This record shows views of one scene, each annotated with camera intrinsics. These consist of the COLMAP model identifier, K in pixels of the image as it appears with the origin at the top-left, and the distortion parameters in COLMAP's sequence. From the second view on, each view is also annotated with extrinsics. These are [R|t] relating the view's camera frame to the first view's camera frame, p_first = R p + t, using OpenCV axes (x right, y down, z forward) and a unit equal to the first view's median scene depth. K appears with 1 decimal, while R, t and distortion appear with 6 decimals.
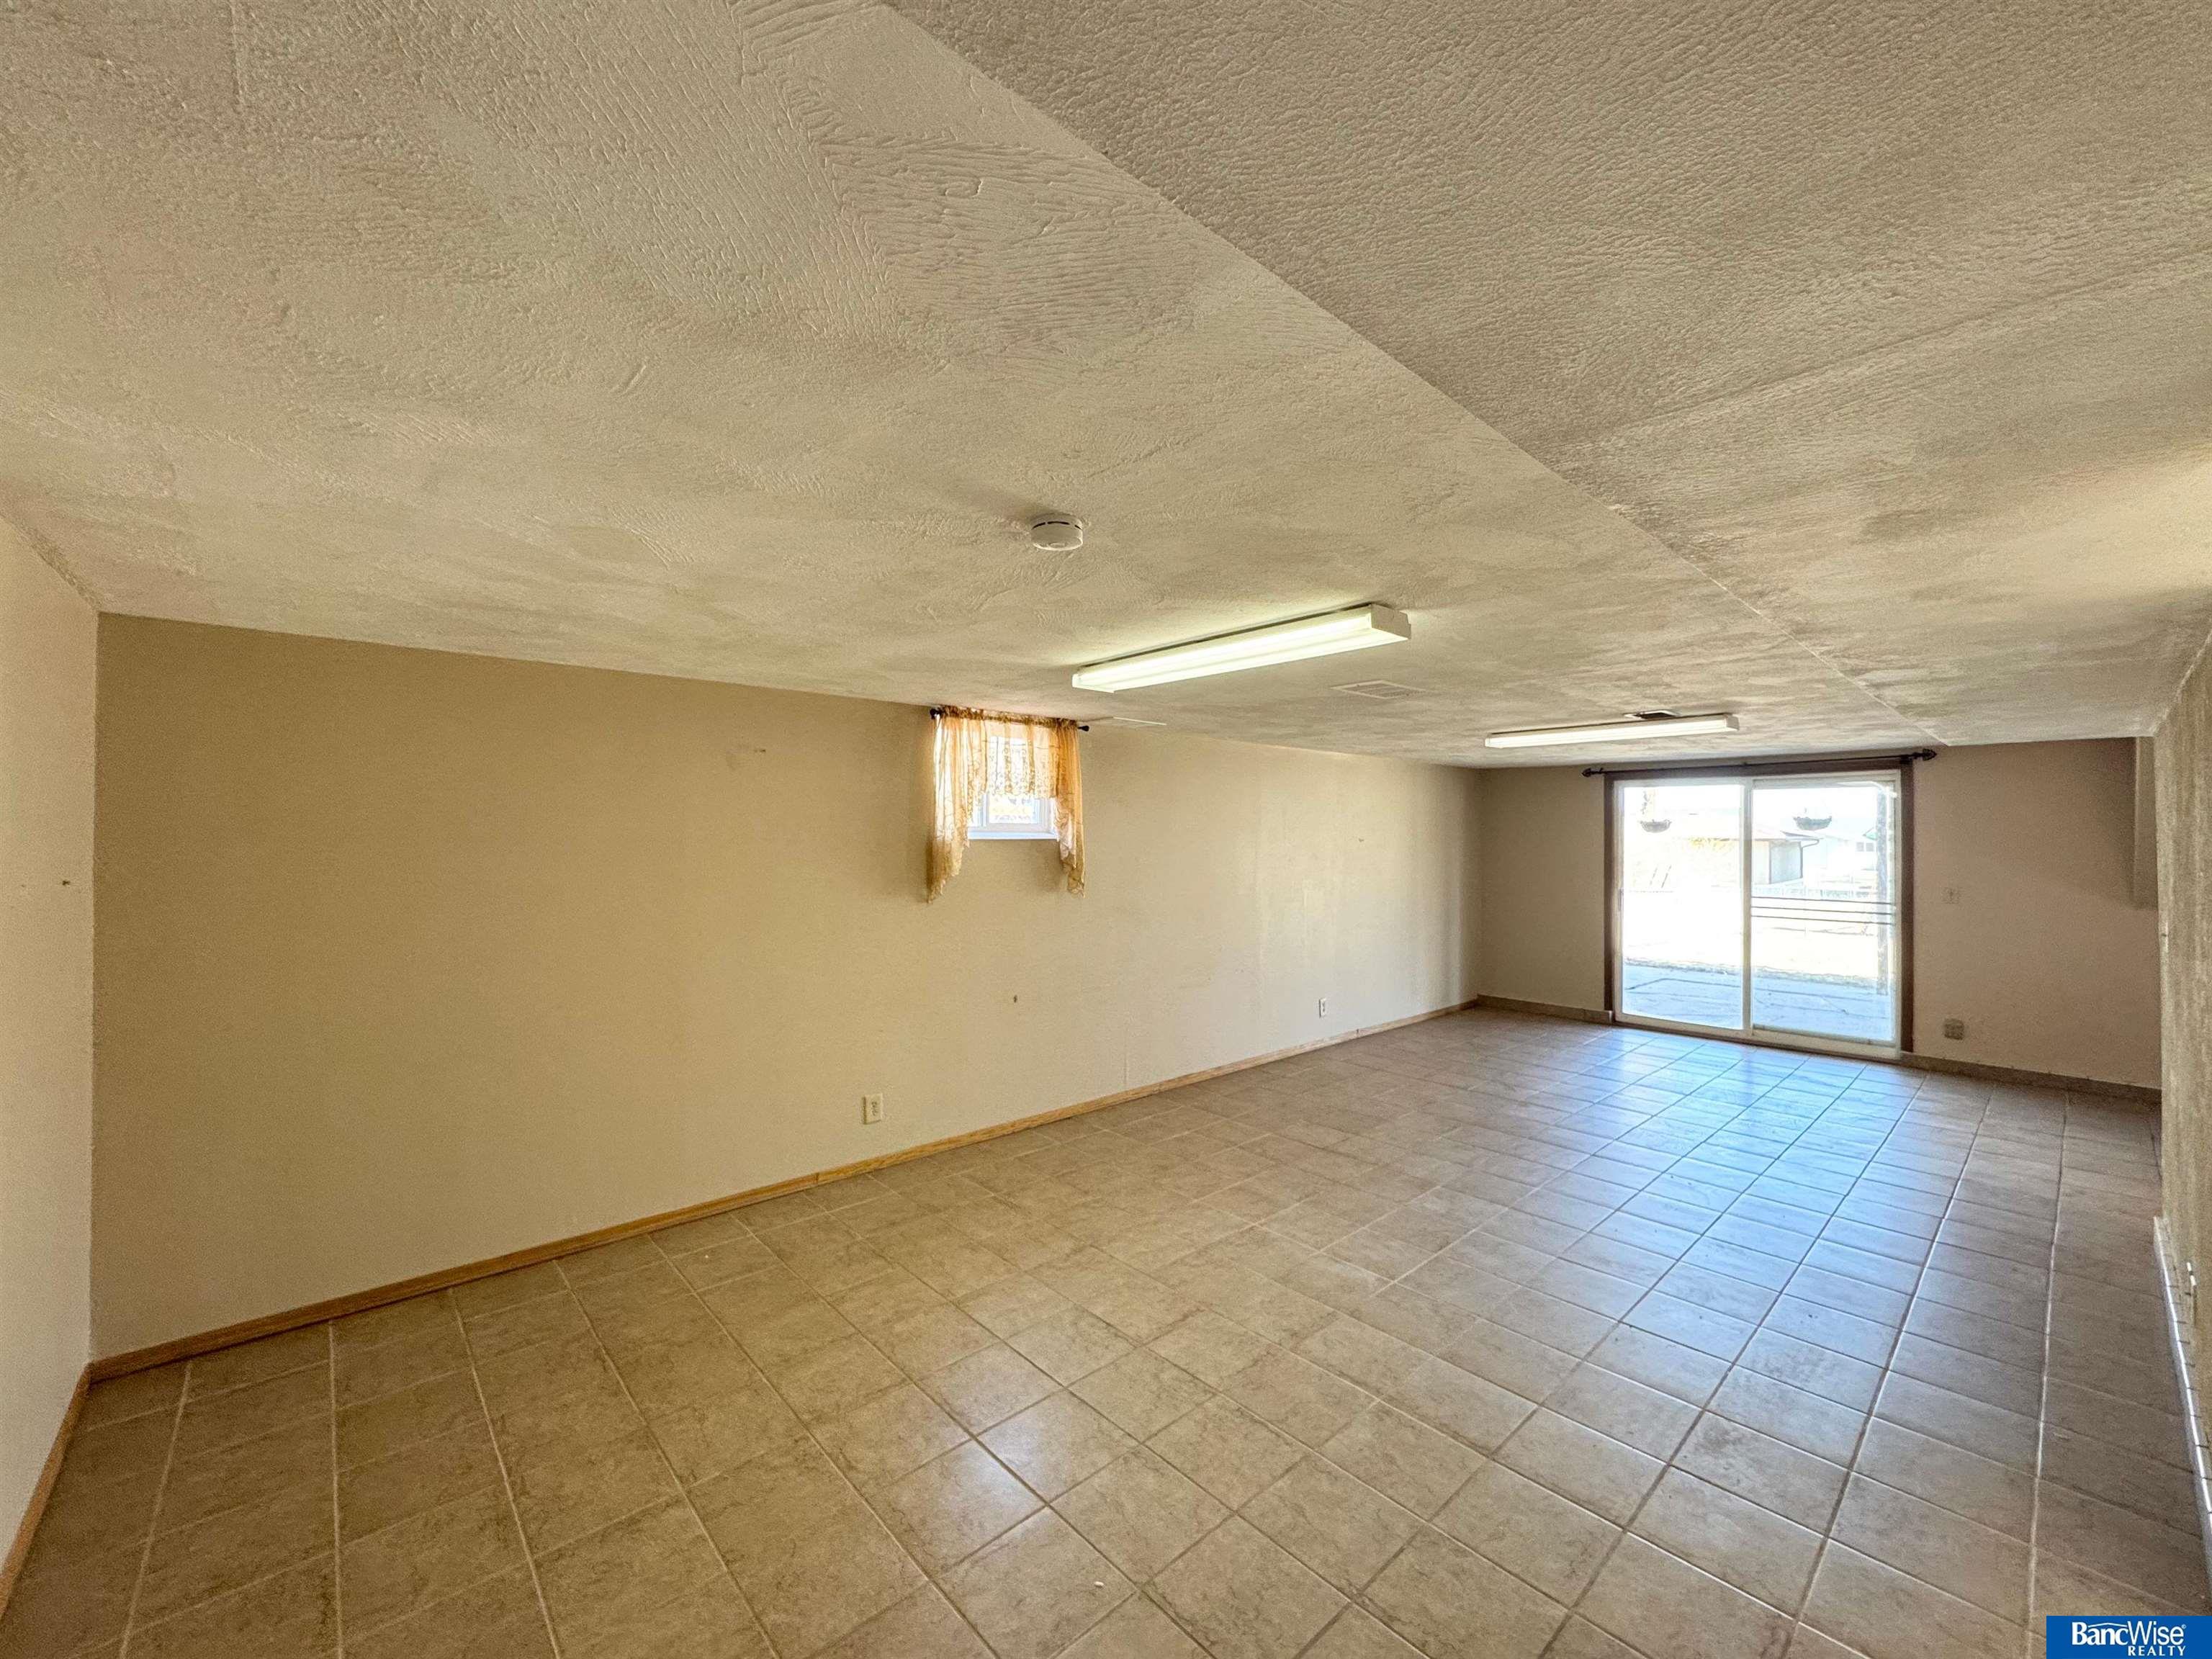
lens RADIAL K [[889.2, 0, 1105.2], [0, 889.2, 821.0], [0, 0, 1]] dist [-0.009369, 0.000907]
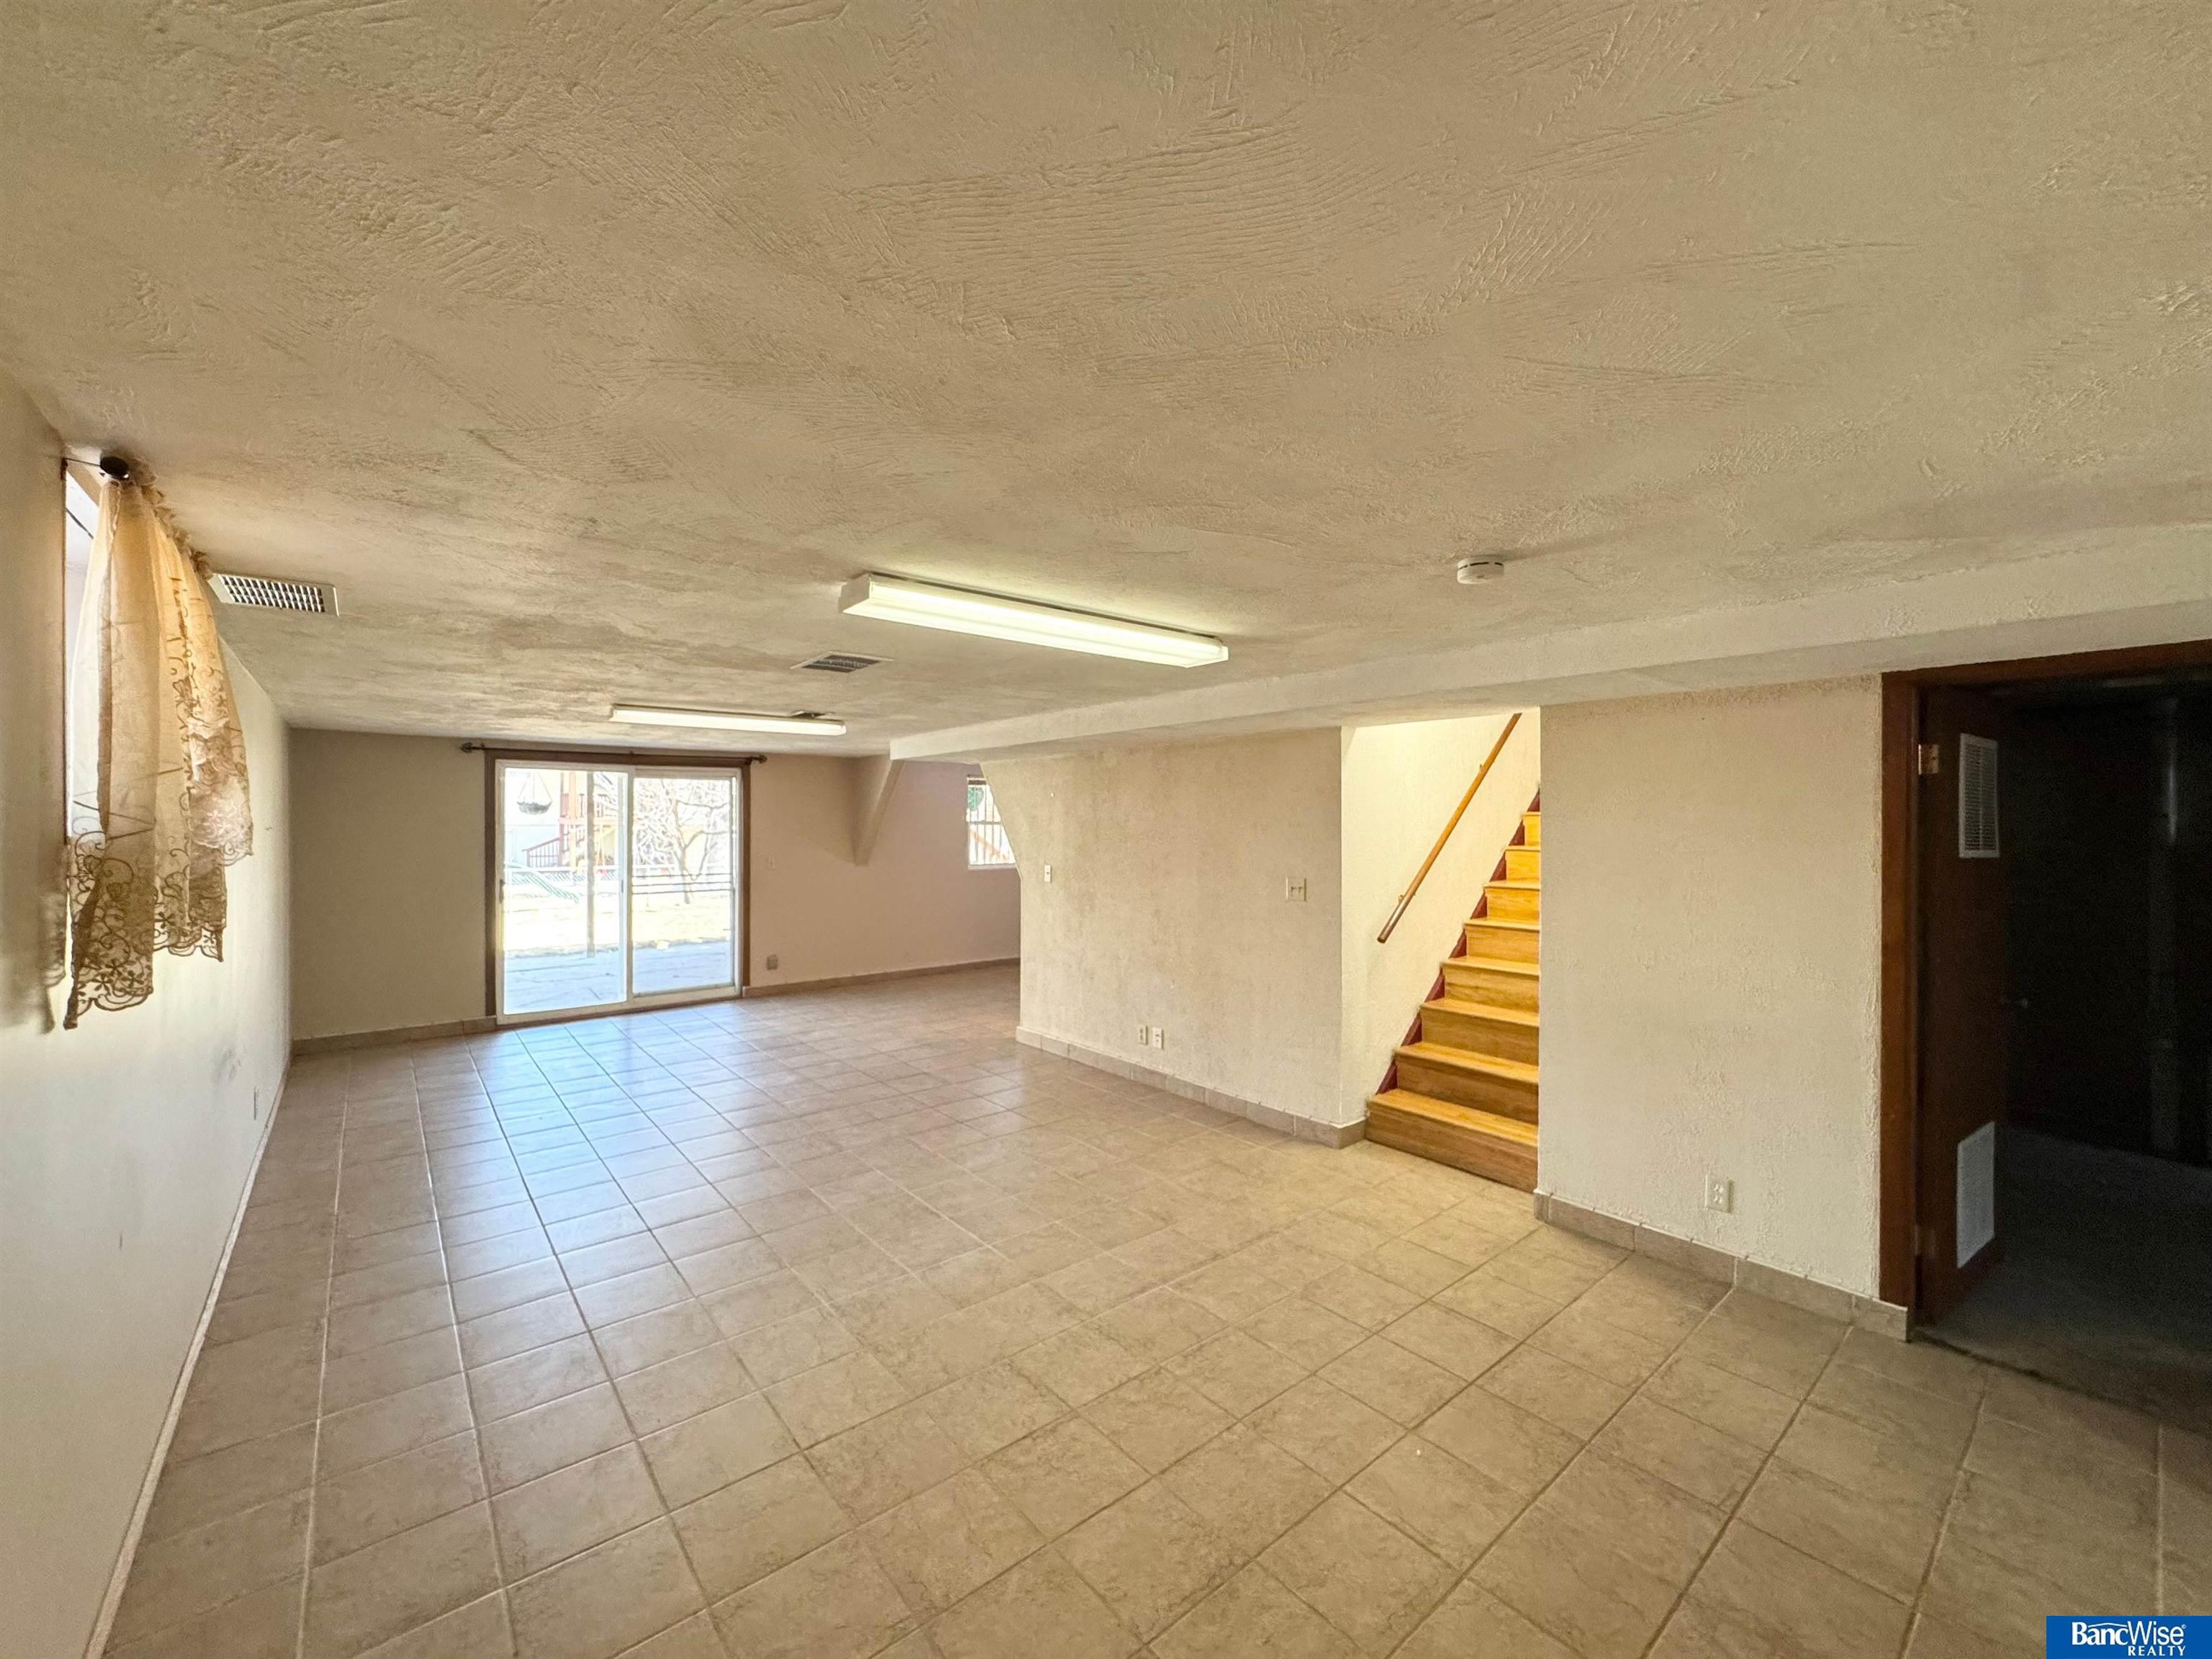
lens RADIAL K [[889.2, 0, 1104.2], [0, 889.2, 814.0], [0, 0, 1]] dist [-0.009369, 0.000907]
pose [[0.032333, 0.003393, 0.999471, -0.372153], [-0.013995, 0.999898, -0.002941, 0.004603], [-0.999379, -0.013893, 0.032377, 0.429189]]
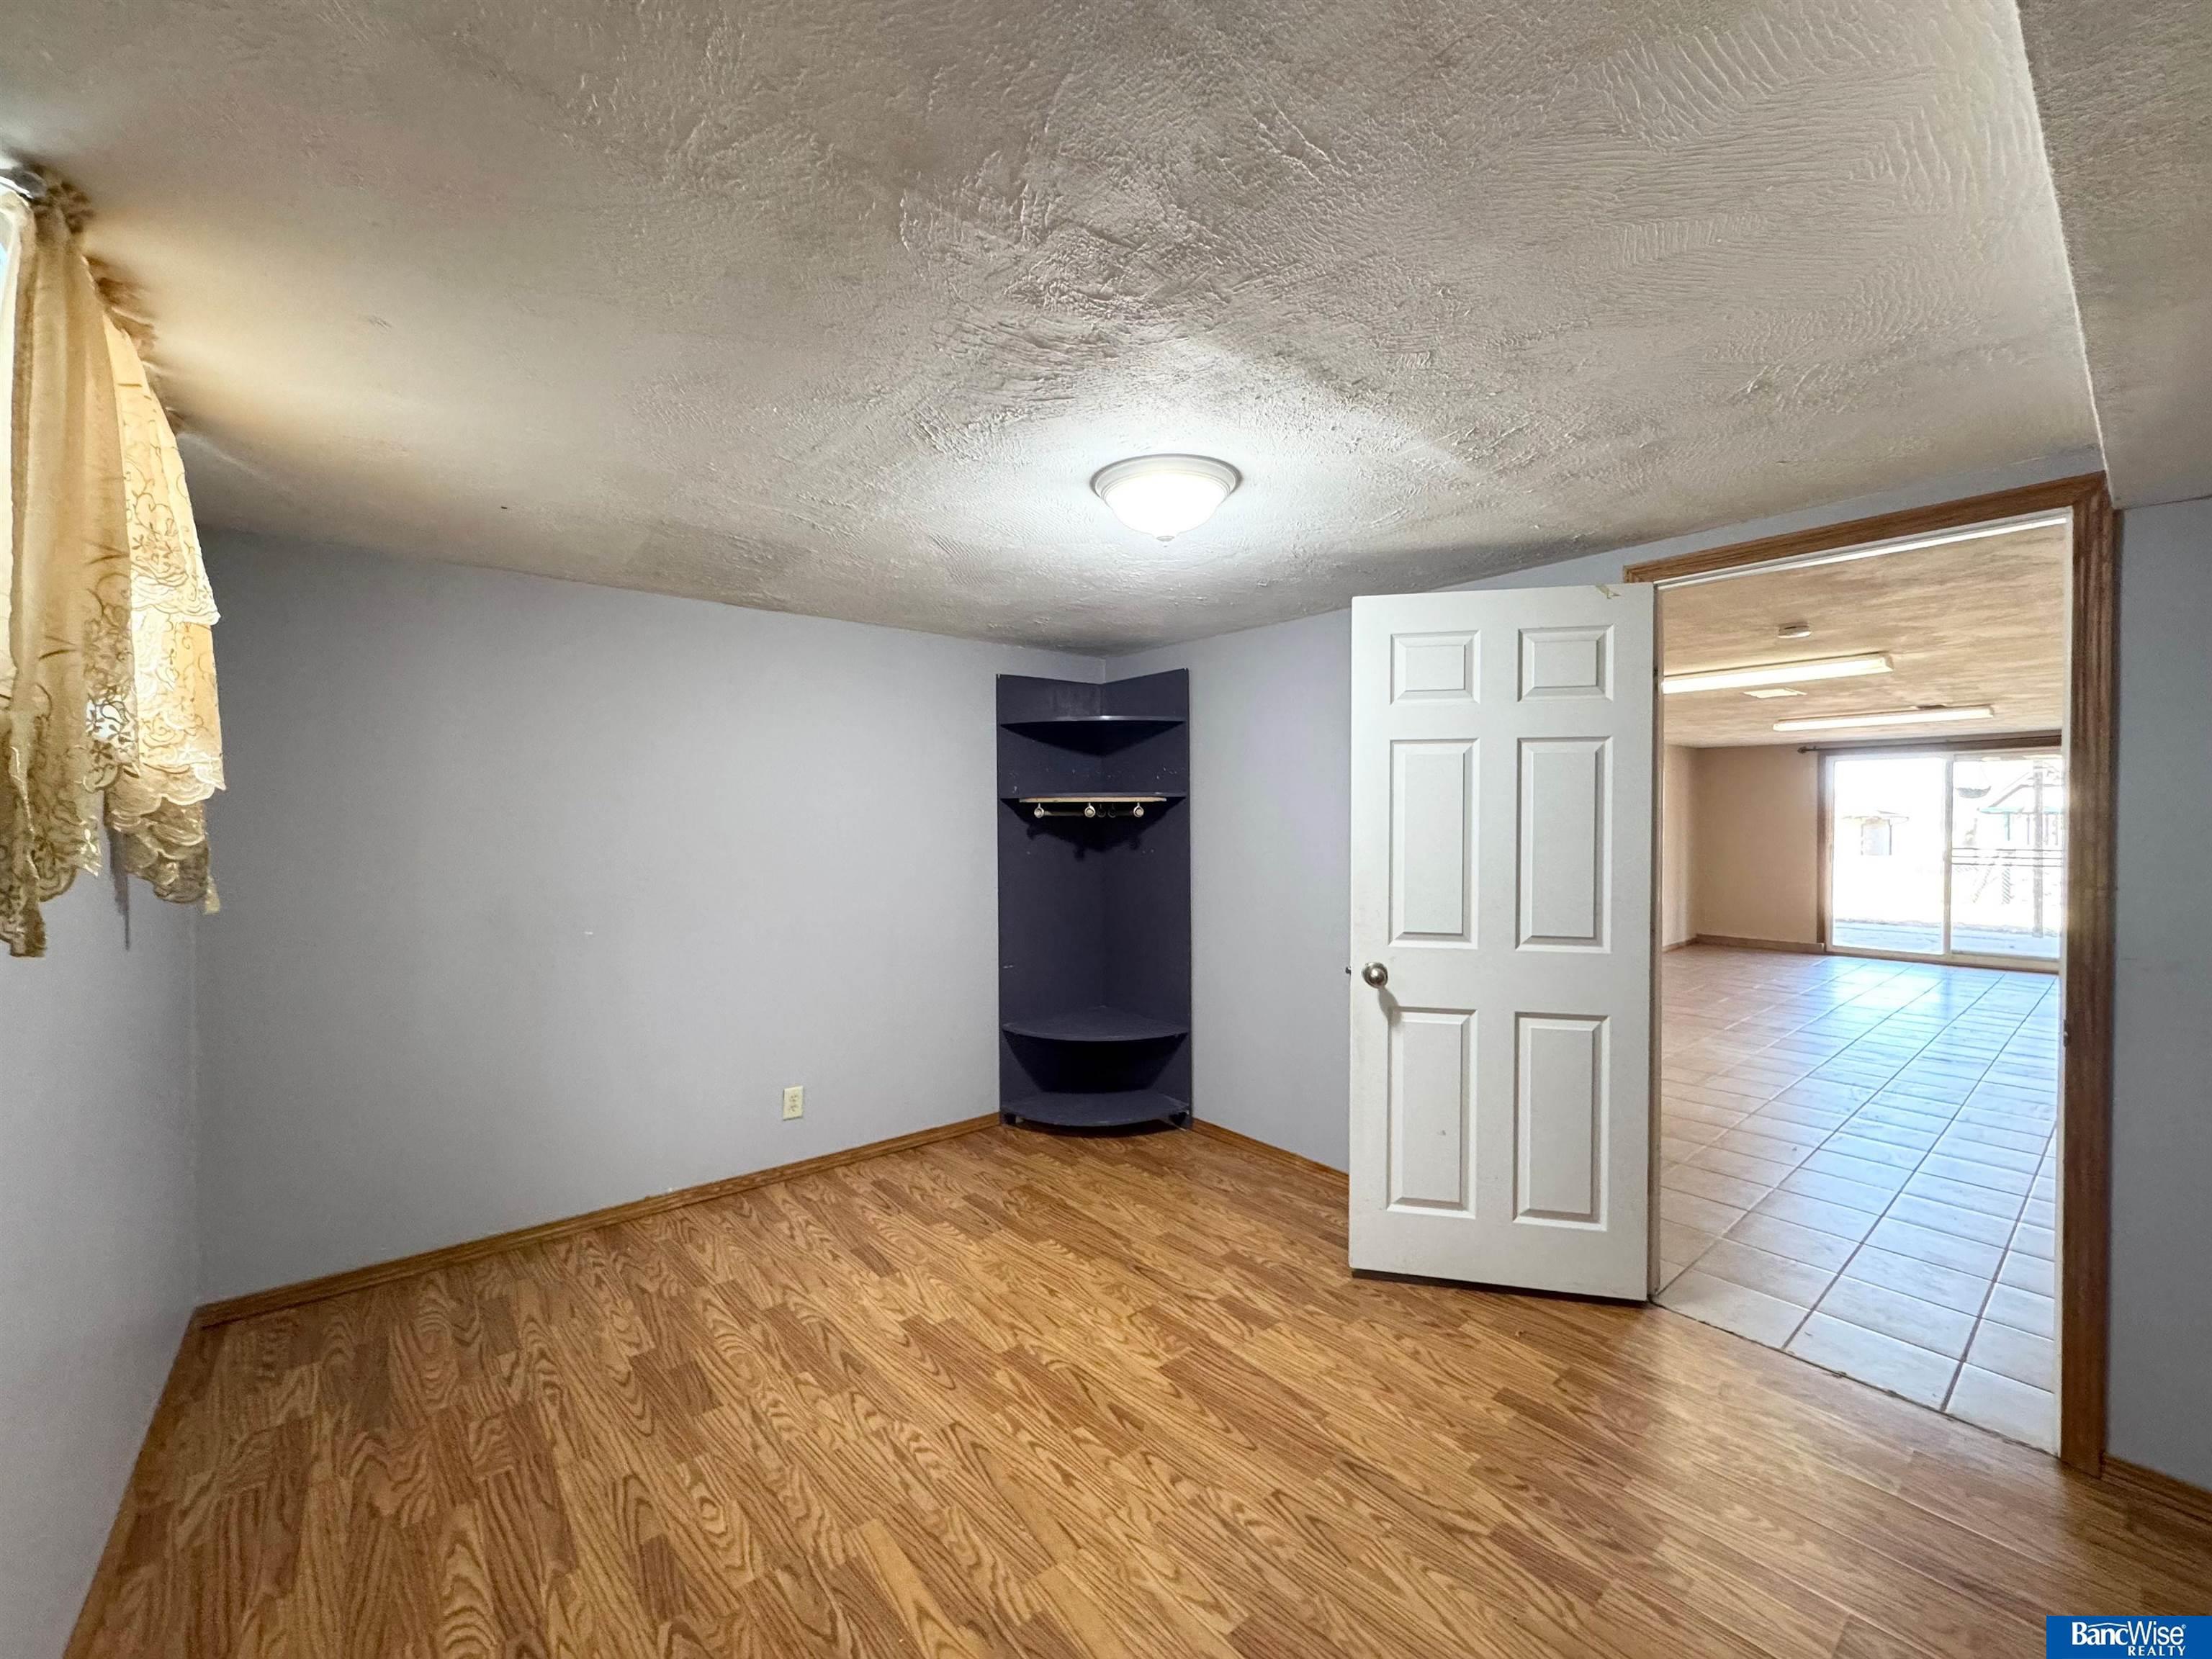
lens RADIAL K [[889.2, 0, 1107.7], [0, 889.2, 825.8], [0, 0, 1]] dist [-0.009369, 0.000907]
pose [[0.999270, -0.005816, -0.037764, -0.454996], [0.006625, 0.999751, 0.021325, 0.022050], [0.037630, -0.021559, 0.999059, -0.317830]]
